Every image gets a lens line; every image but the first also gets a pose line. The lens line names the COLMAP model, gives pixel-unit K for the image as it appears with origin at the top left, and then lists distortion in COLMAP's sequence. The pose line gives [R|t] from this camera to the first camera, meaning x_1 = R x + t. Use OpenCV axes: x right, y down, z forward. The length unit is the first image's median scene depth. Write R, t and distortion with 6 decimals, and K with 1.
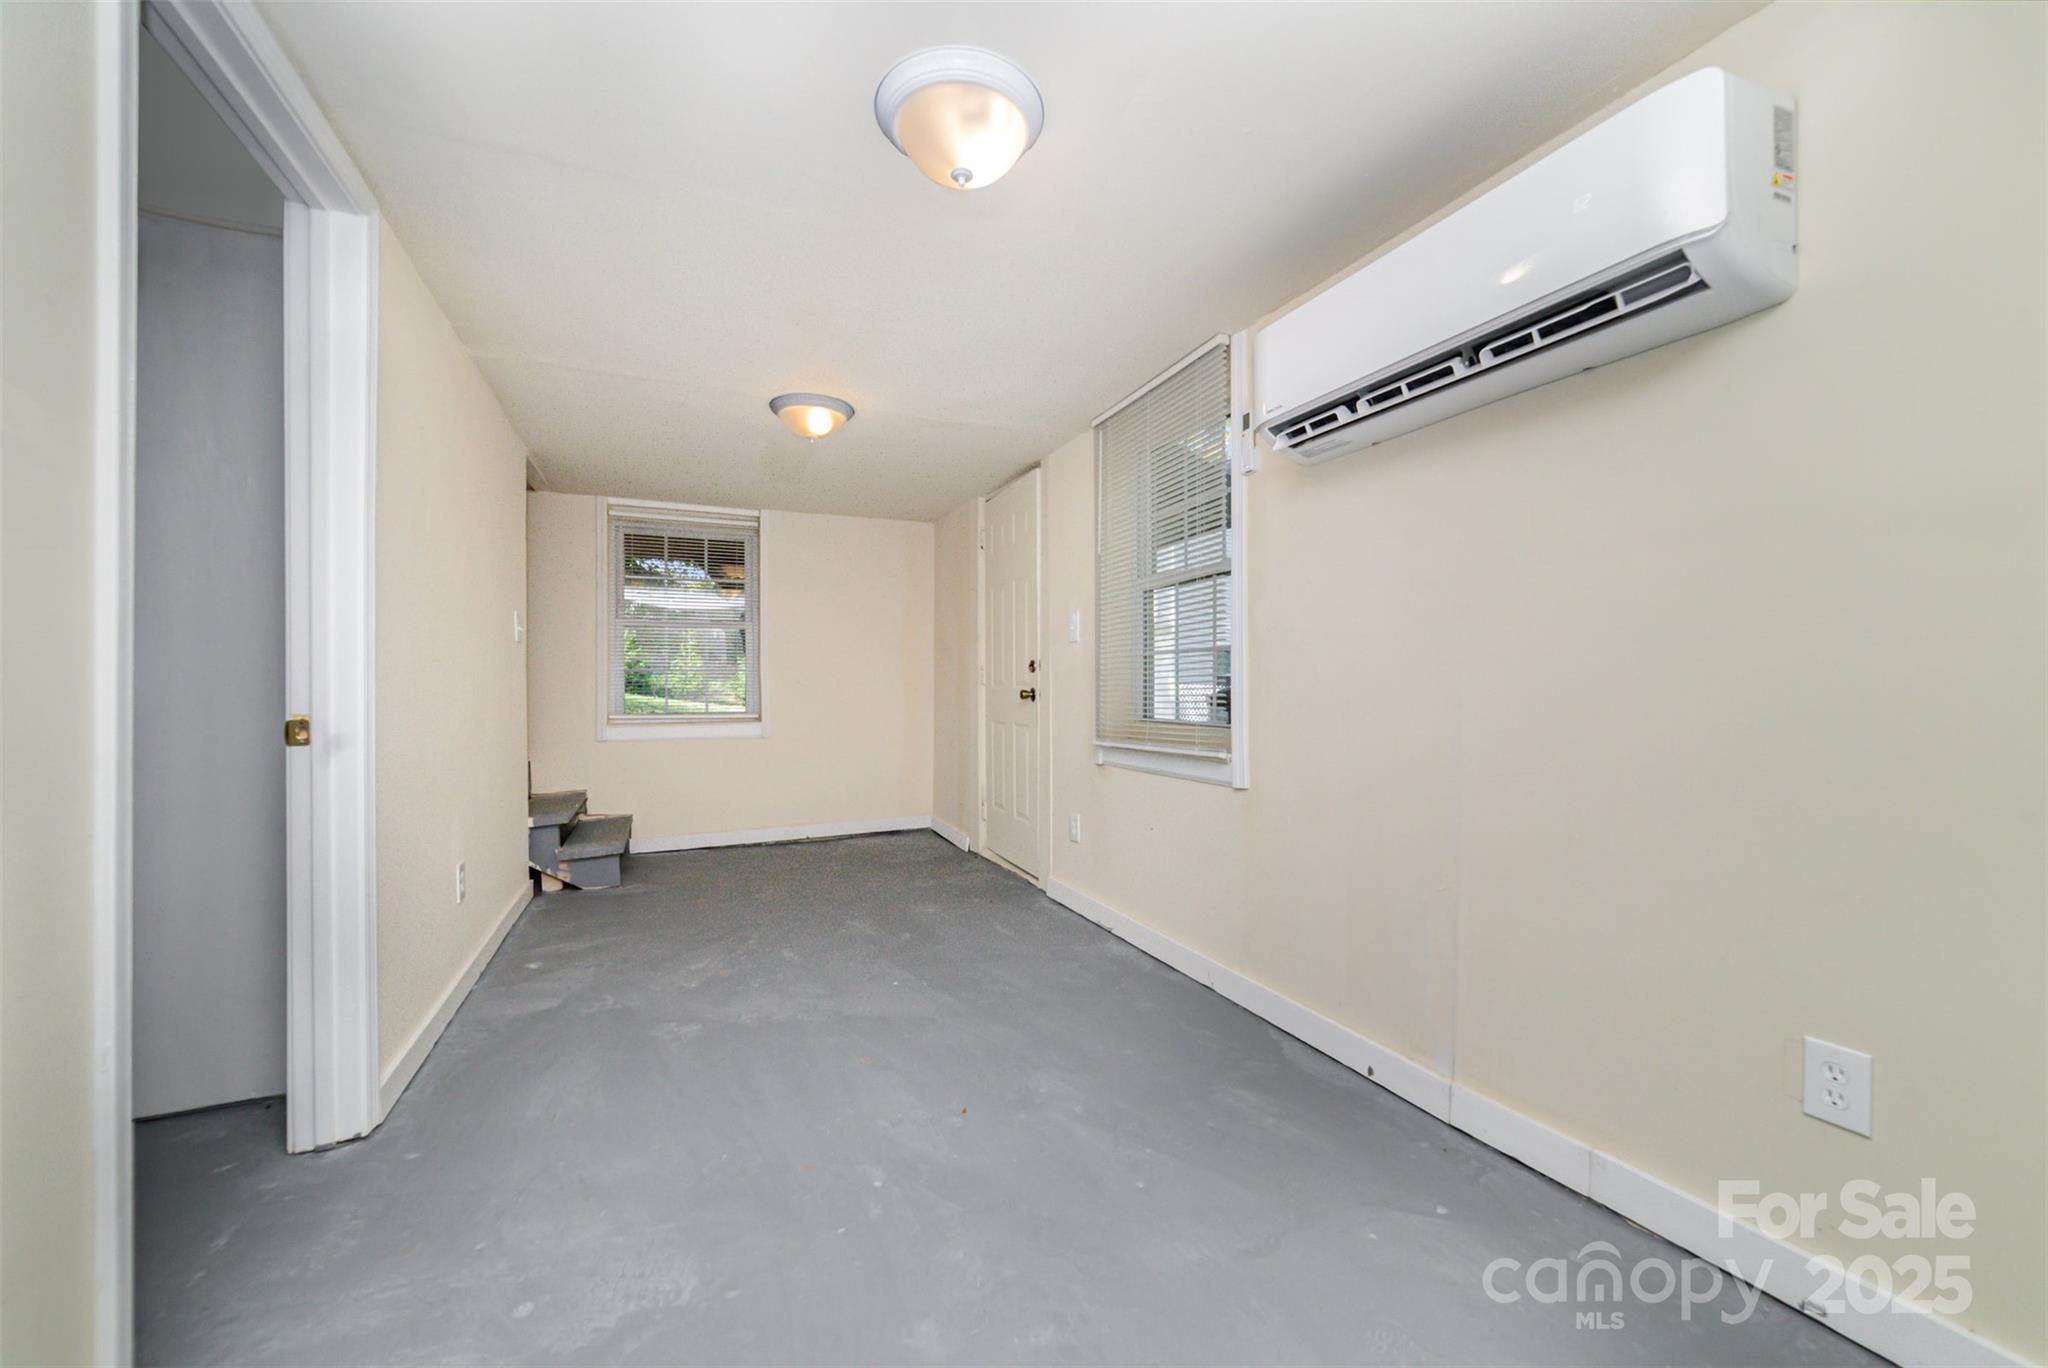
lens RADIAL K [[795.8, 0, 1021.9], [0, 795.8, 685.3], [0, 0, 1]] dist [-0.013076, 0.002280]
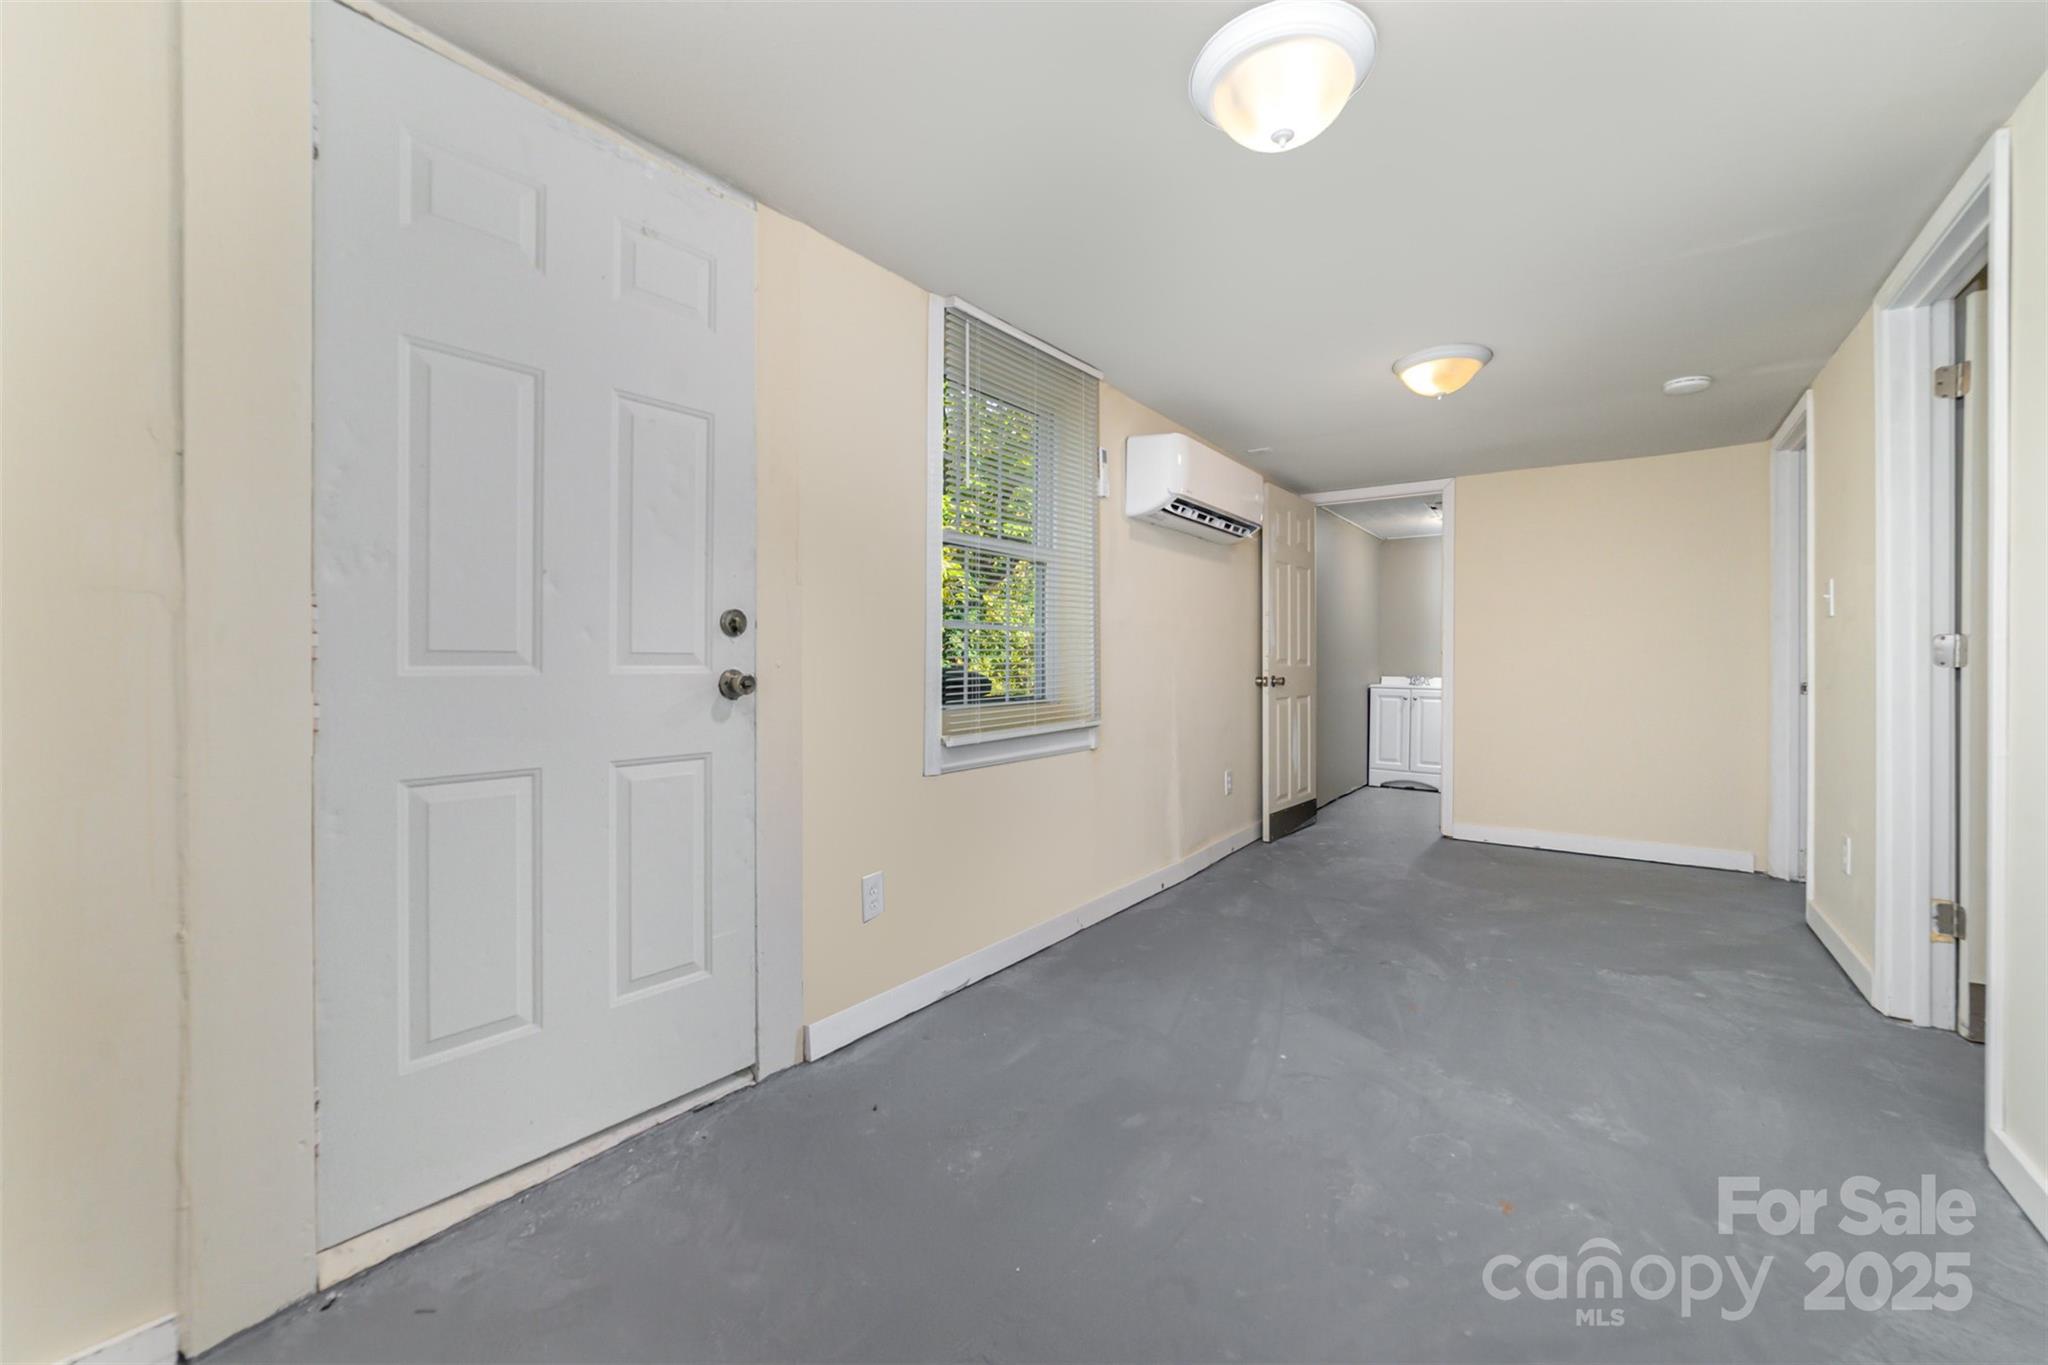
lens RADIAL K [[795.8, 0, 1026.3], [0, 795.8, 667.0], [0, 0, 1]] dist [-0.013076, 0.002280]
pose [[-0.500010, -0.005153, 0.866004, -0.674163], [-0.002124, 0.999987, 0.004725, -0.002593], [-0.866017, 0.000523, -0.500014, 1.550239]]
